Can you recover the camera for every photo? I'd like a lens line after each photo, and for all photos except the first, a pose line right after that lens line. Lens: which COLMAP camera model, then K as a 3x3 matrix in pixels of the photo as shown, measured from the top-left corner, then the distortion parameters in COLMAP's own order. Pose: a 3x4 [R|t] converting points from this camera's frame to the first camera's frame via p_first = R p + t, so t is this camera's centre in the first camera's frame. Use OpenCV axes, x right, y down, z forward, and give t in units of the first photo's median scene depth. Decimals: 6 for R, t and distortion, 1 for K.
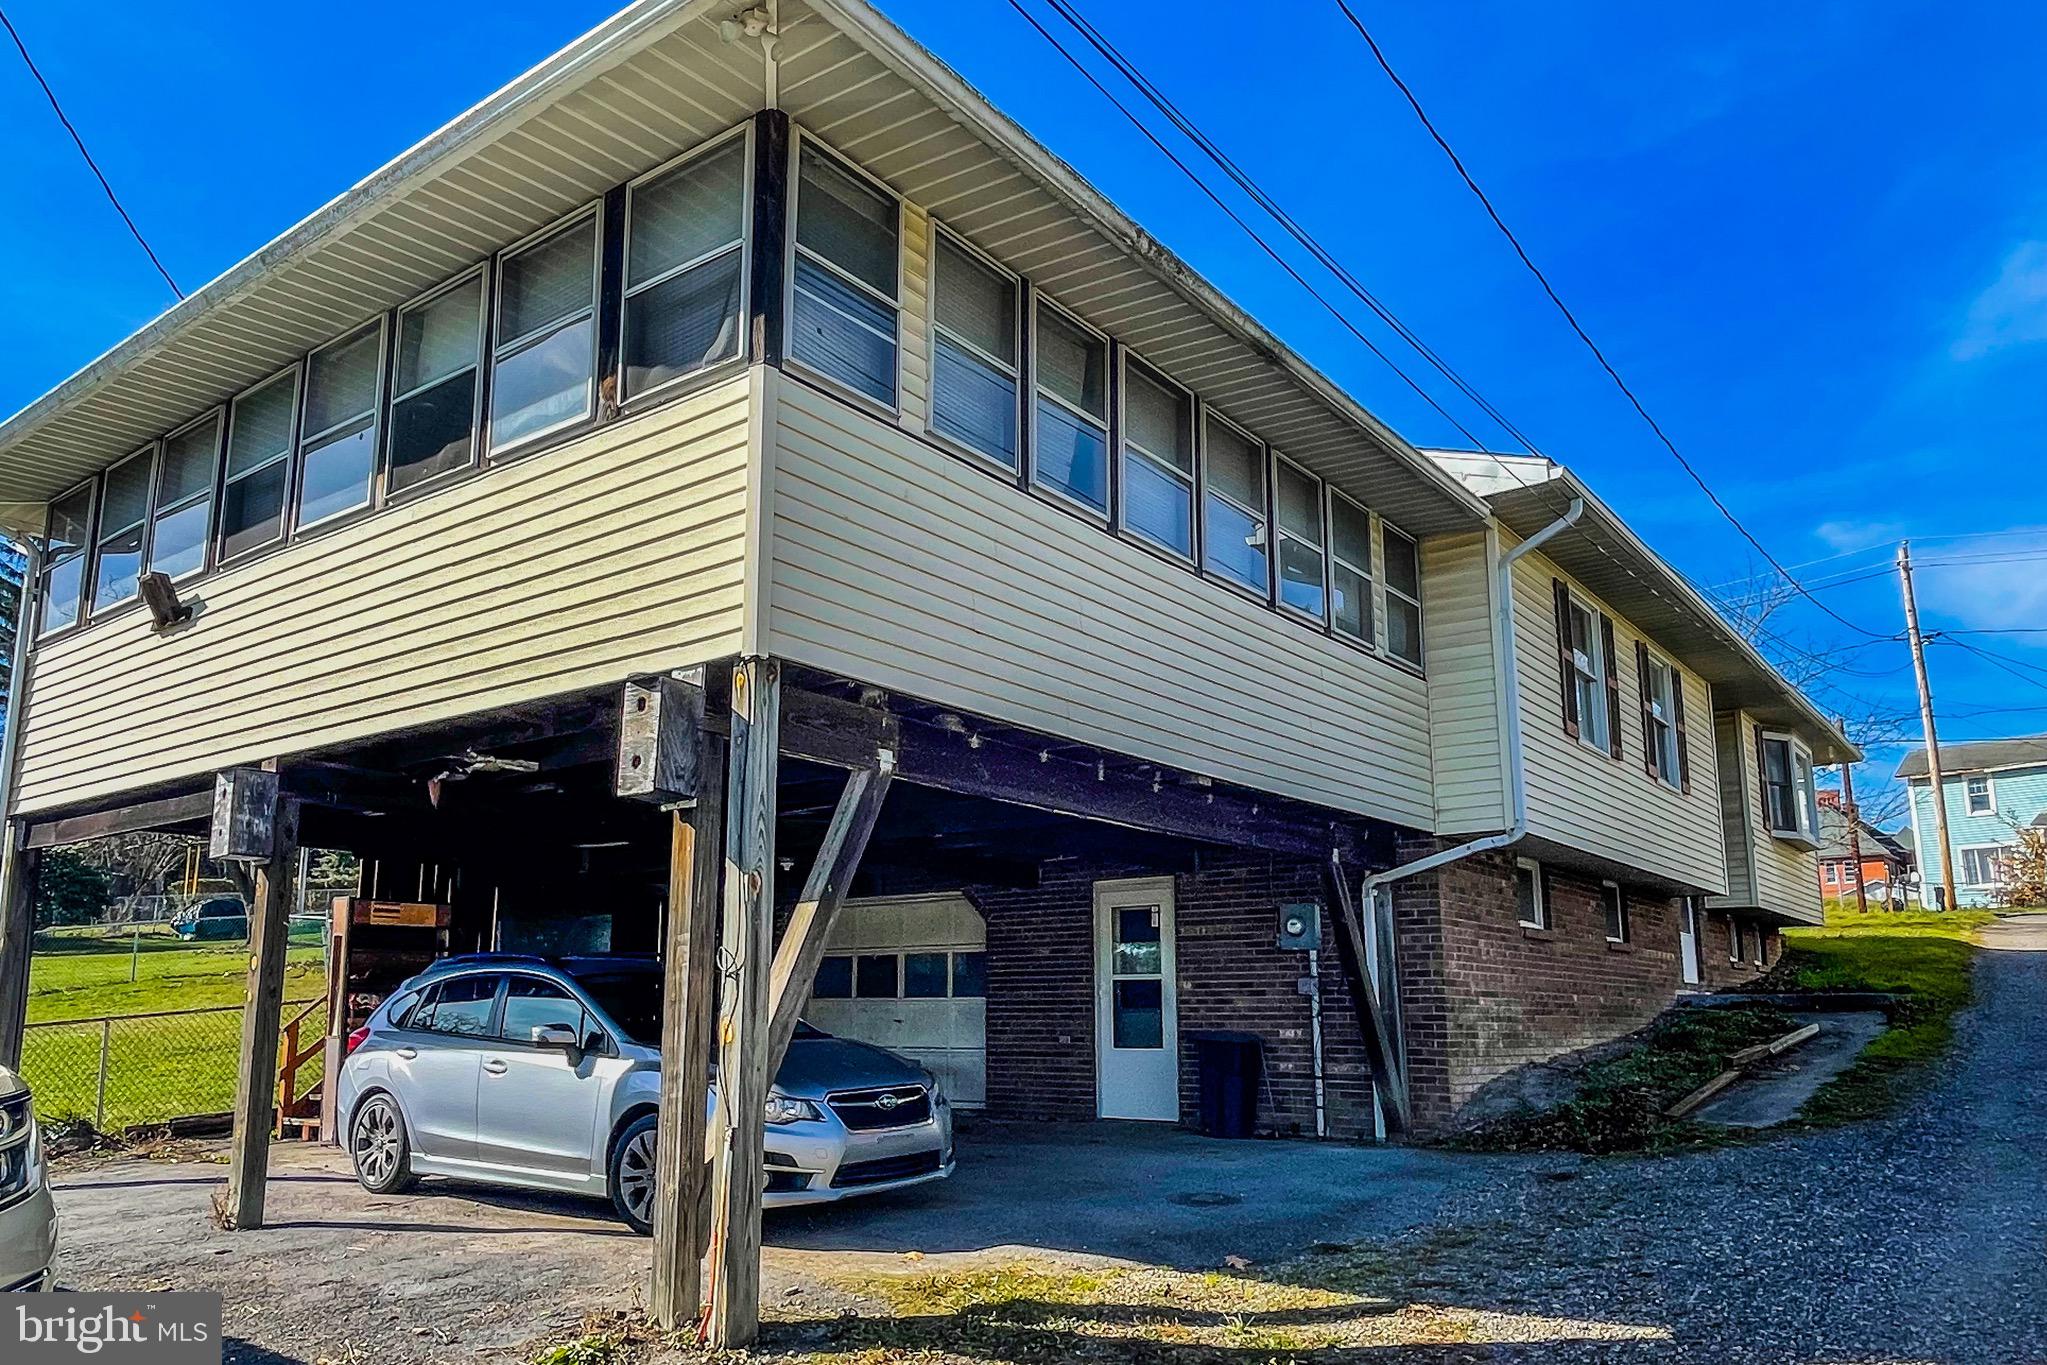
lens RADIAL K [[1440.2, 0, 1025.4], [0, 1440.2, 696.1], [0, 0, 1]] dist [-0.003279, 0.003103]
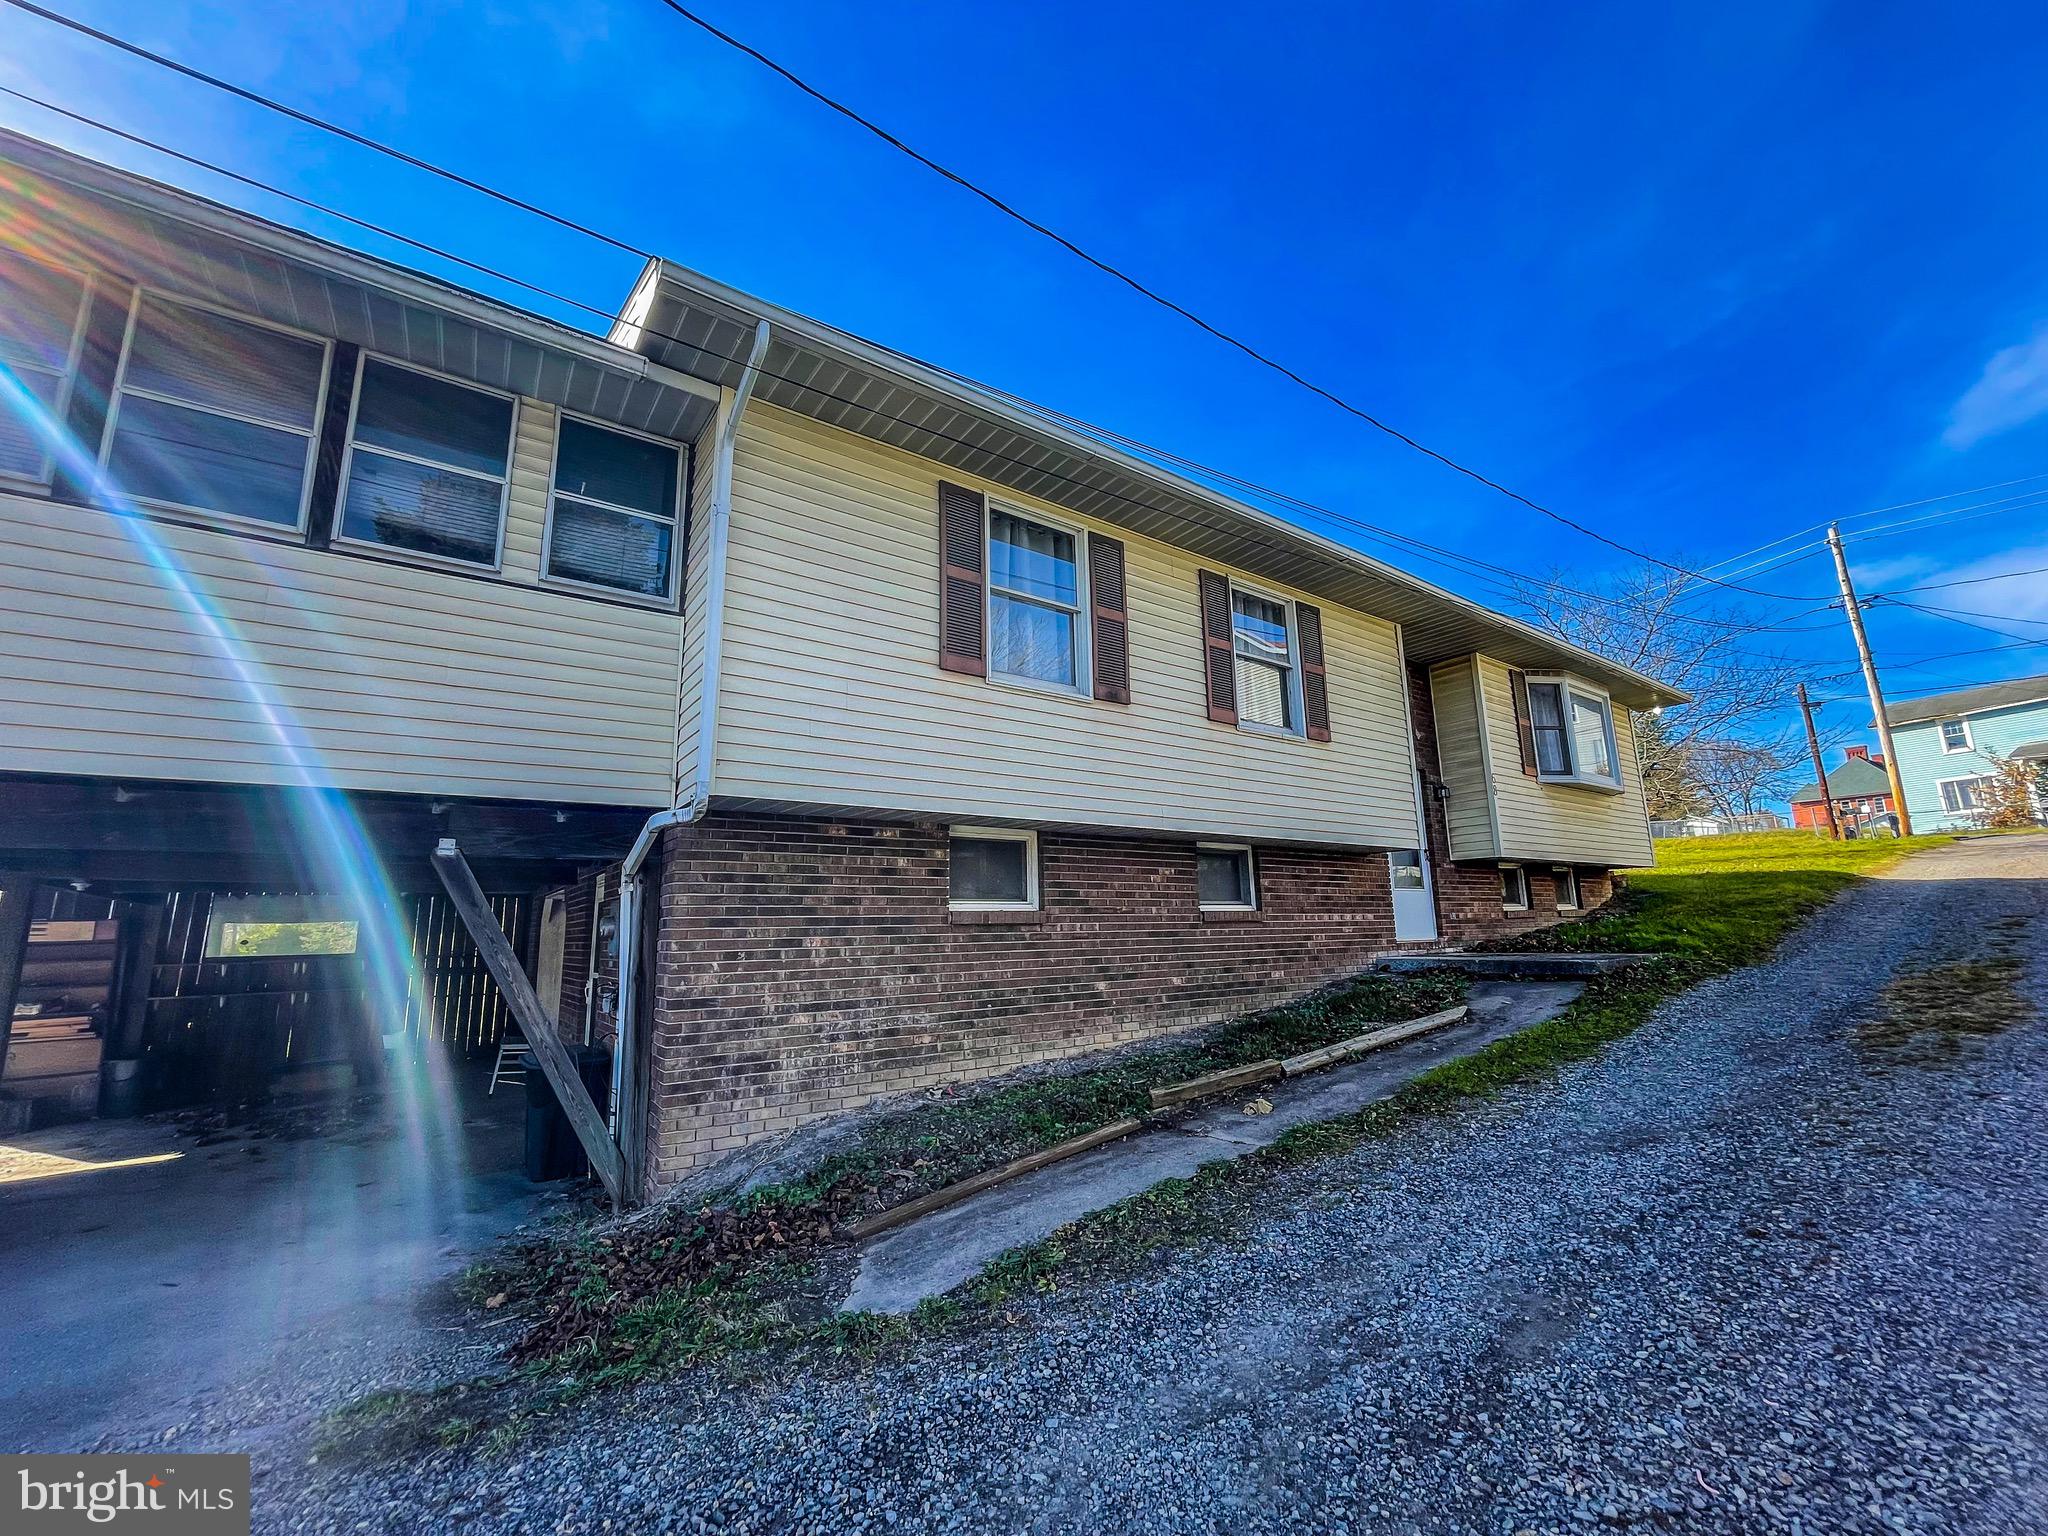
lens RADIAL K [[815.9, 0, 1017.0], [0, 815.9, 760.3], [0, 0, 1]] dist [0.000786, 0.000393]
pose [[0.953294, -0.080628, -0.291084, 0.160893], [0.086529, 0.996222, 0.007436, 0.022607], [0.289385, -0.032275, 0.956669, 0.174374]]
